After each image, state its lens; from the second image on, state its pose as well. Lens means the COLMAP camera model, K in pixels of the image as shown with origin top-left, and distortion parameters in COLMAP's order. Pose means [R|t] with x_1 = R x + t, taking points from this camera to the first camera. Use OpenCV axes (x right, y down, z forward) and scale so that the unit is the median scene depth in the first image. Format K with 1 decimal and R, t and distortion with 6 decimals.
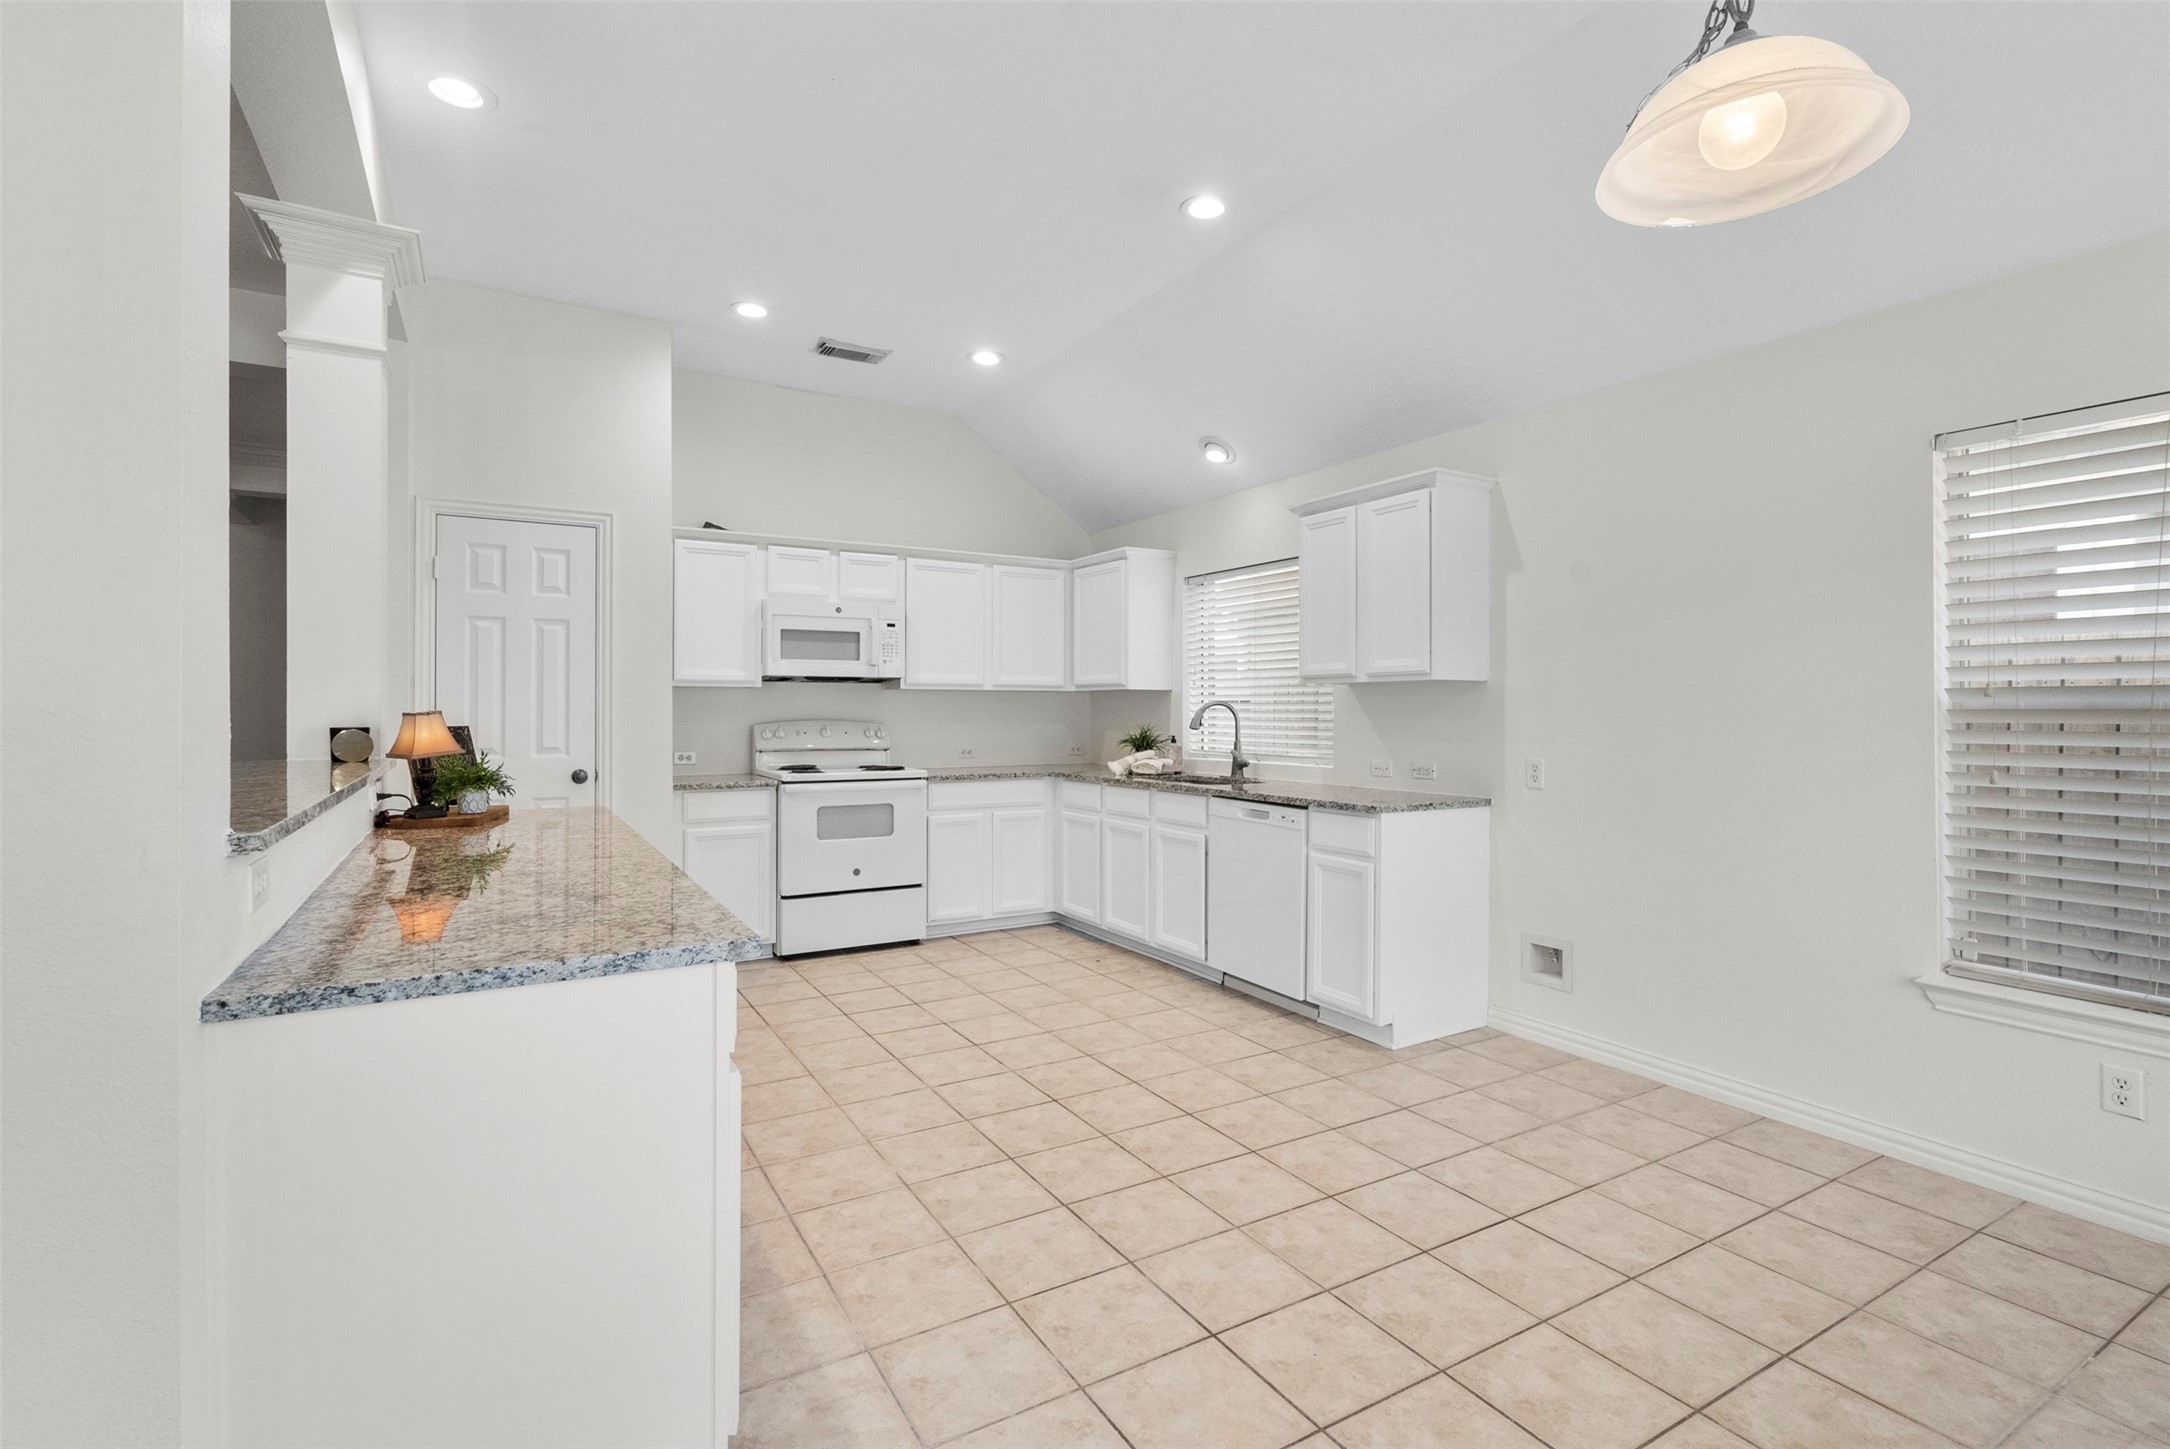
lens RADIAL K [[1007.4, 0, 1087.5], [0, 1007.4, 705.4], [0, 0, 1]] dist [-0.003755, 0.000098]
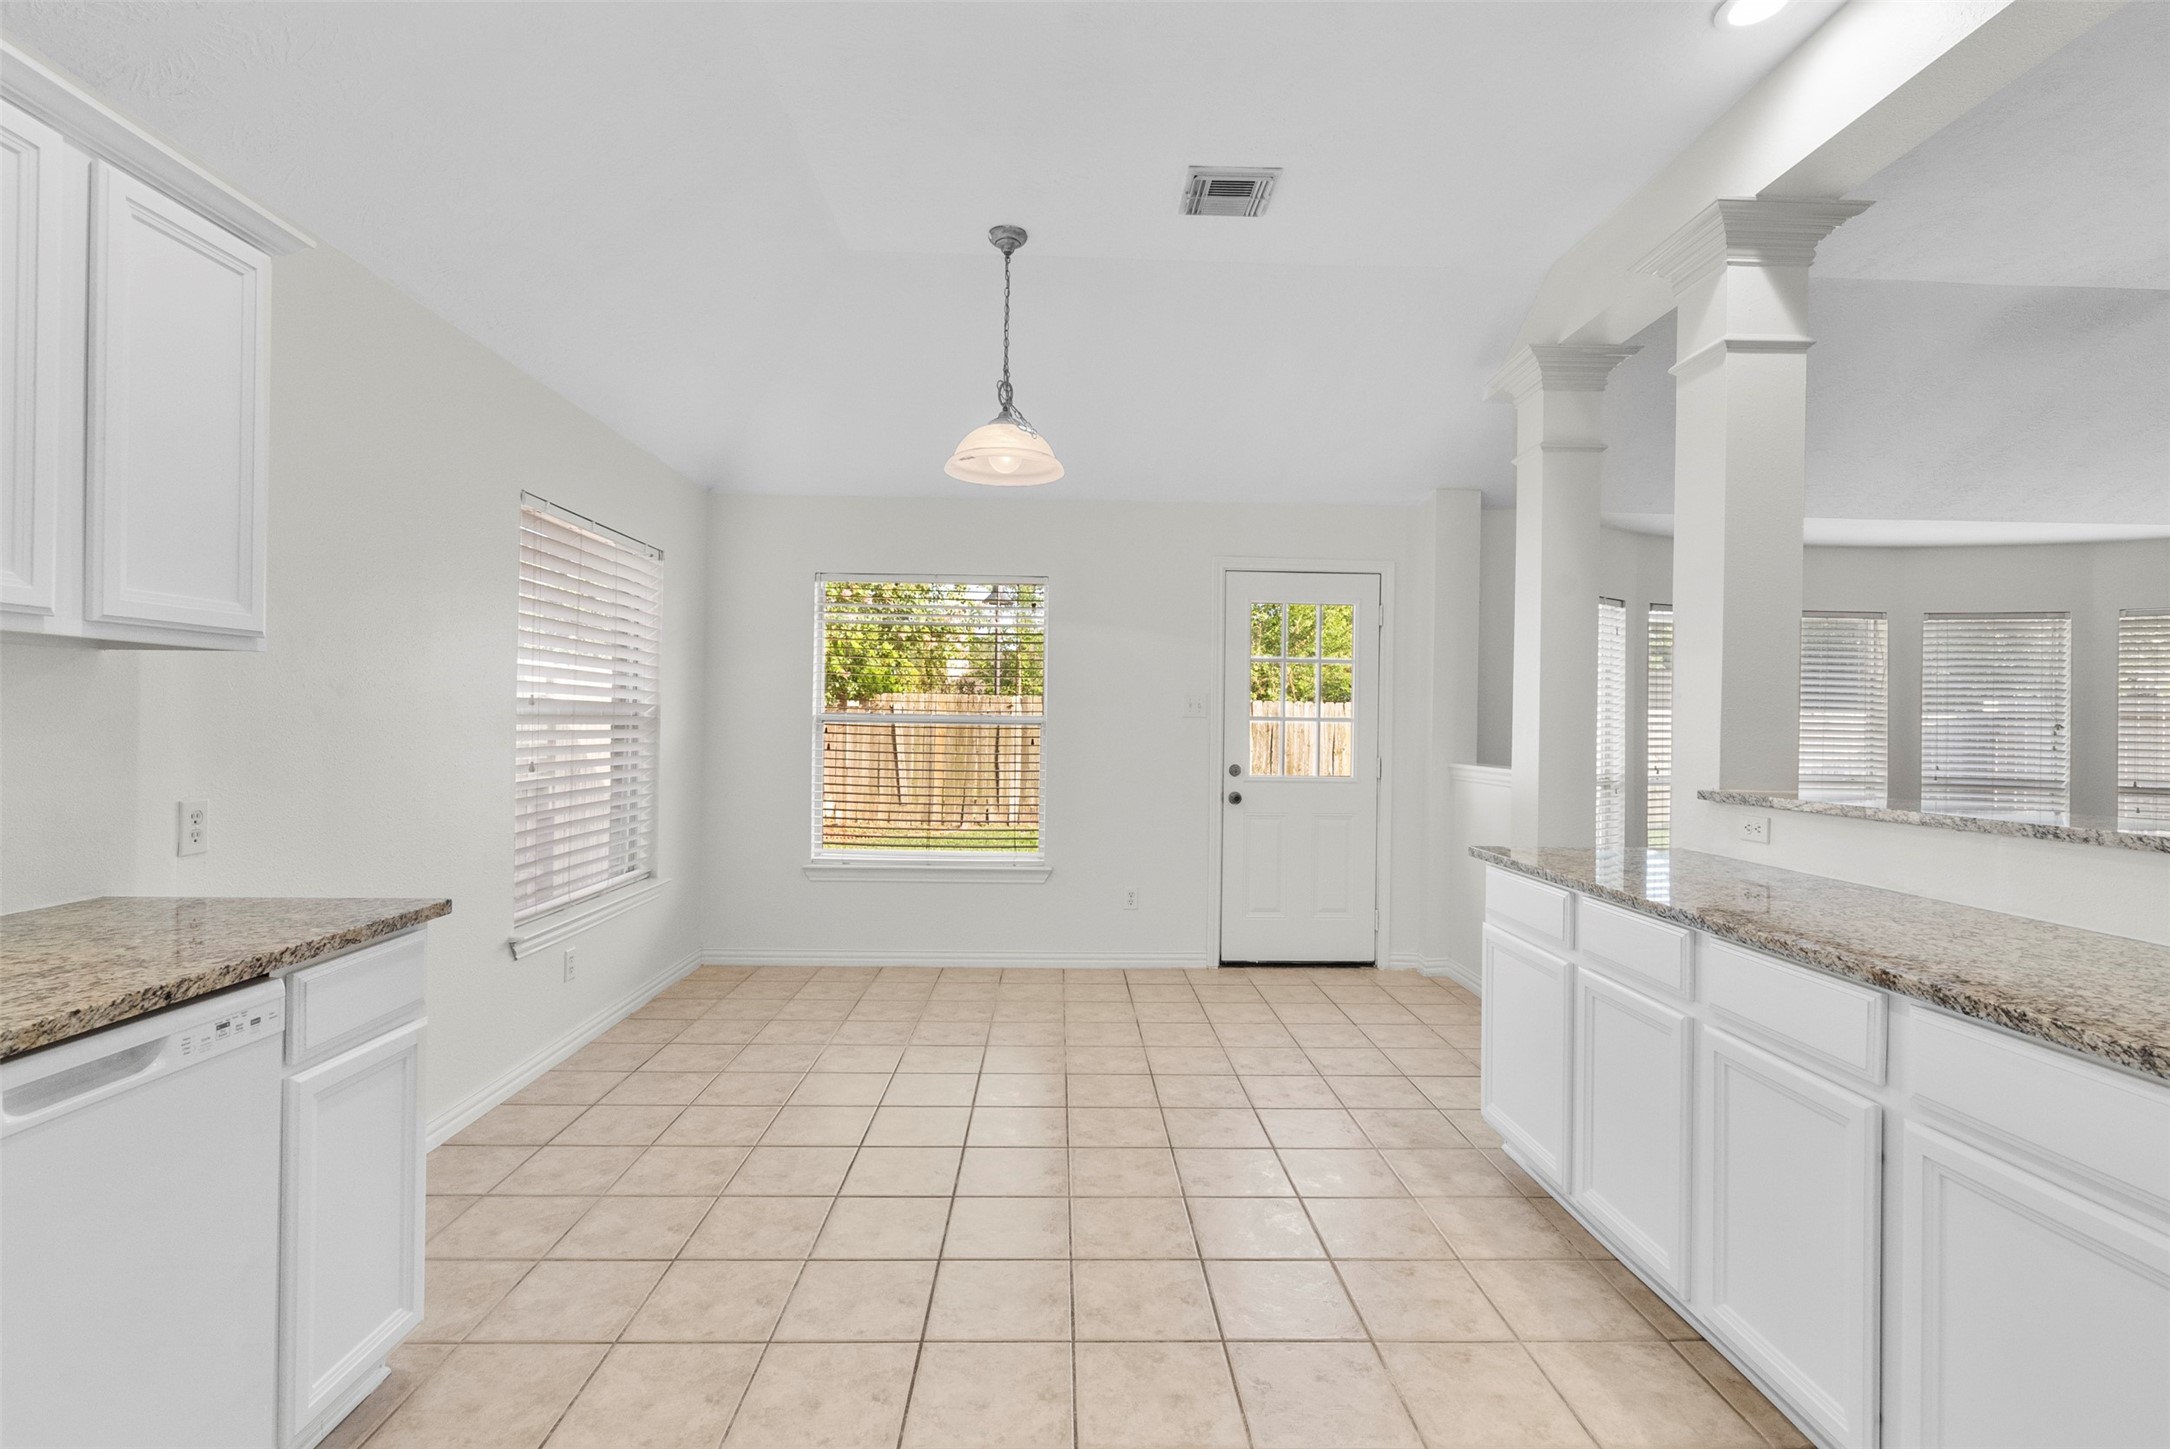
lens RADIAL K [[990.4, 0, 1080.5], [0, 990.4, 716.9], [0, 0, 1]] dist [-0.002895, 0.000423]
pose [[-0.873659, -0.011287, 0.486408, -0.216332], [-0.017284, 0.999820, -0.007843, 0.002847], [-0.486232, -0.015259, -0.873697, 1.105868]]
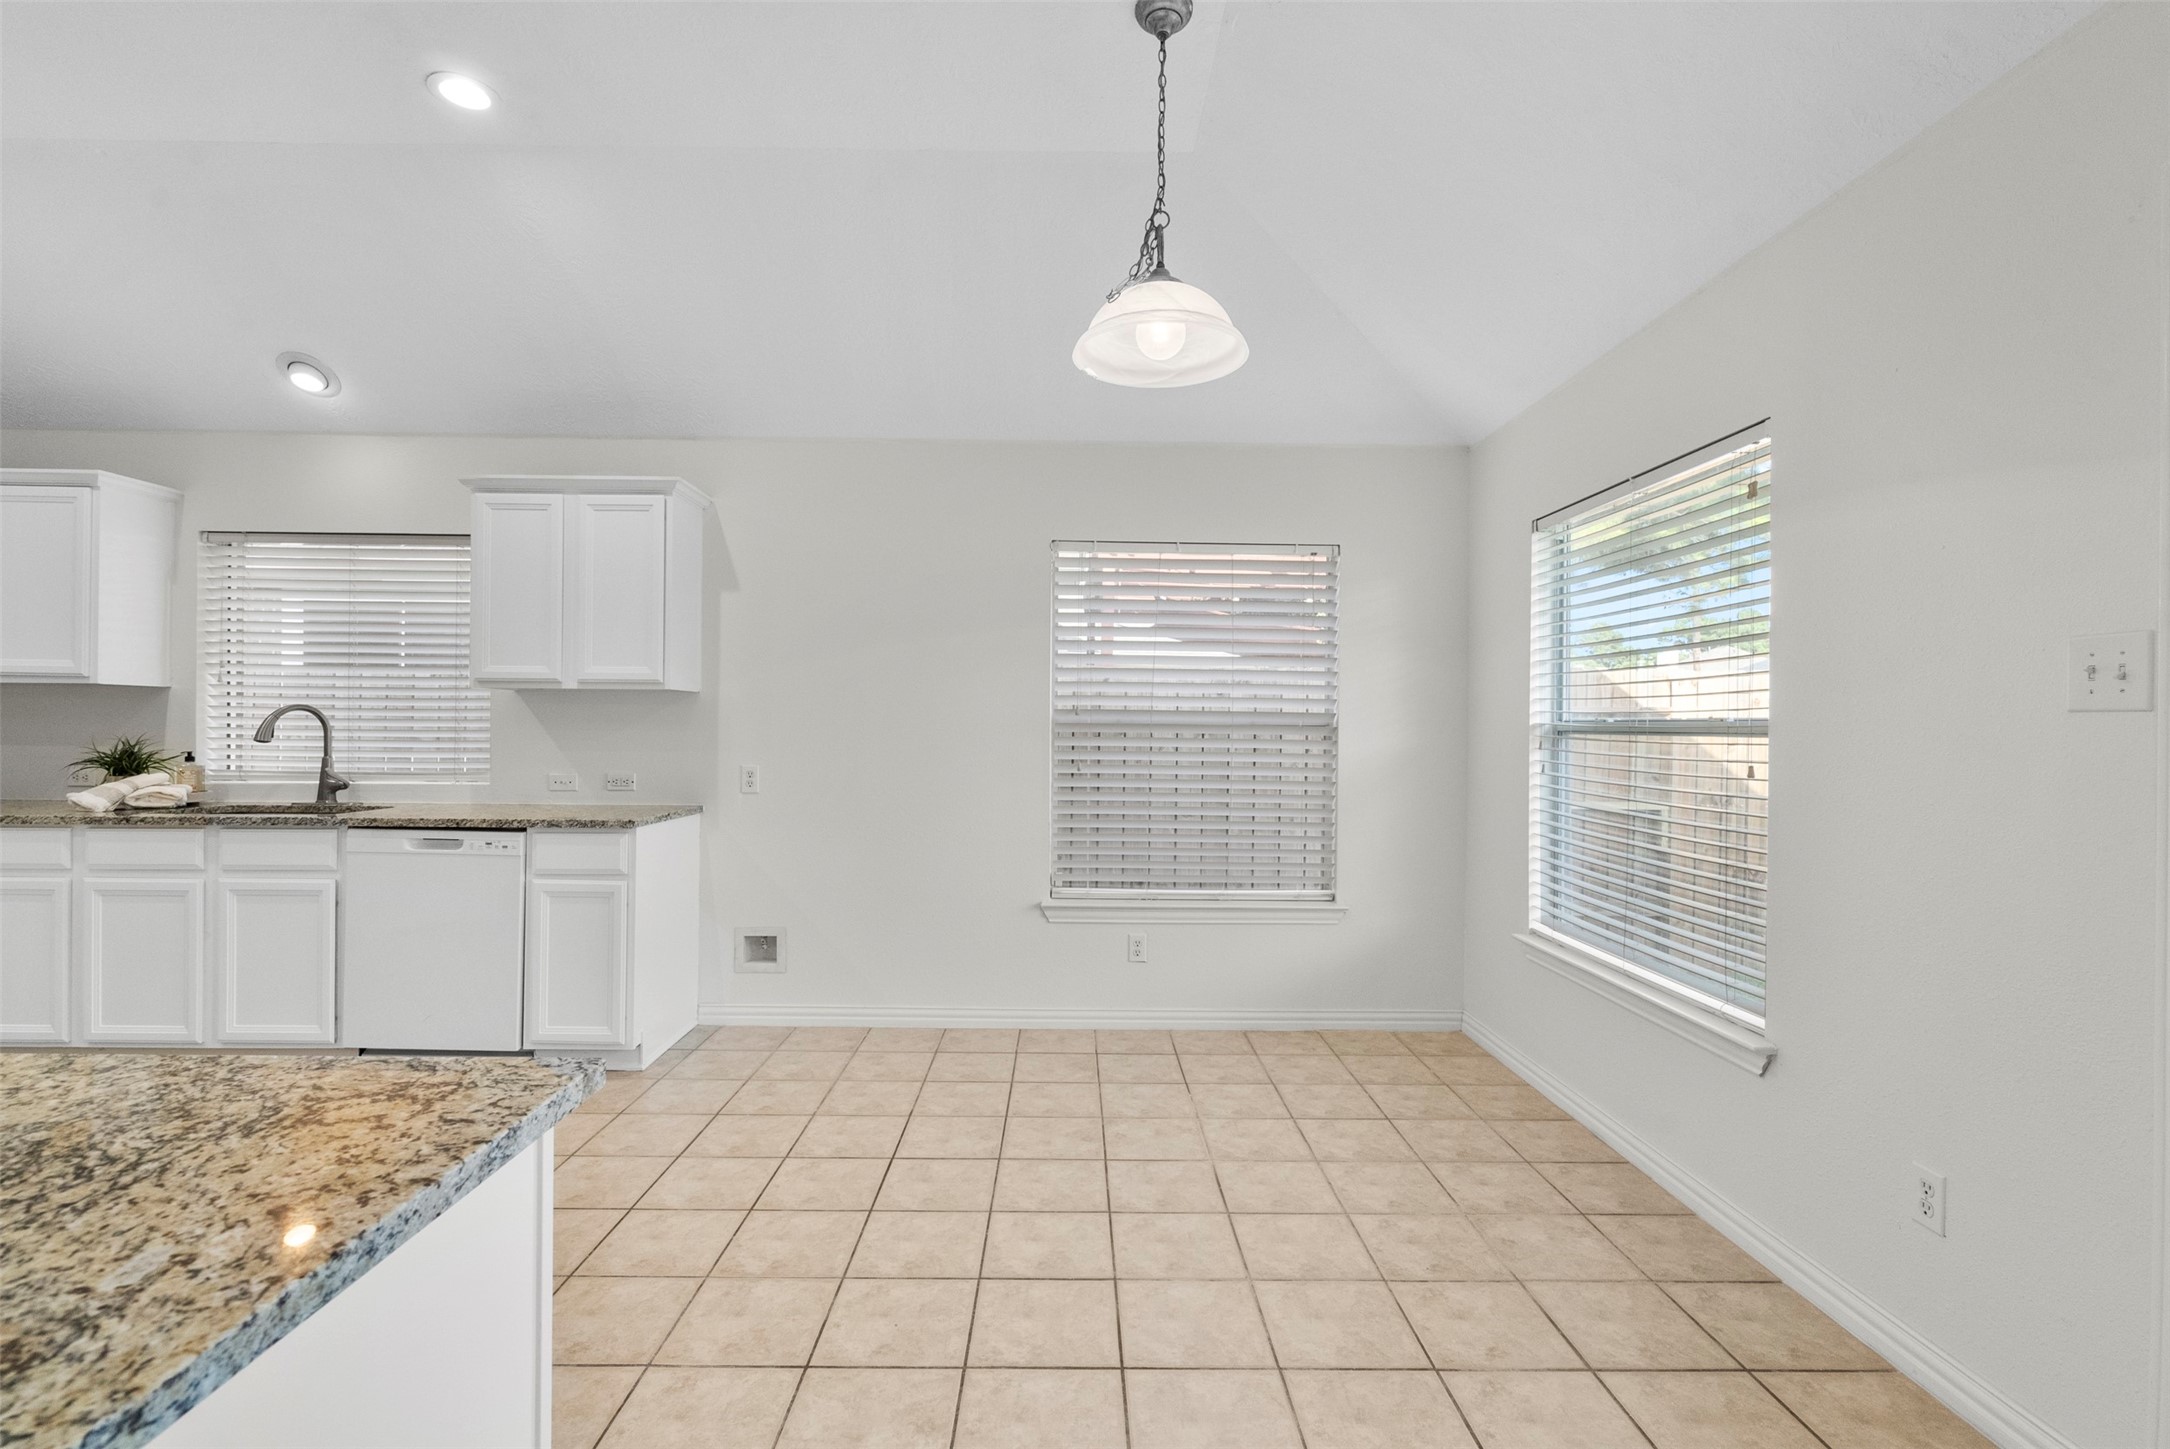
lens RADIAL K [[981.2, 0, 1080.9], [0, 981.2, 727.8], [0, 0, 1]] dist [-0.003090, 0.001075]
pose [[0.497578, 0.002338, 0.867416, -0.264532], [-0.013503, 0.999896, 0.005051, 0.001774], [-0.867314, -0.014227, 0.497558, 0.146940]]
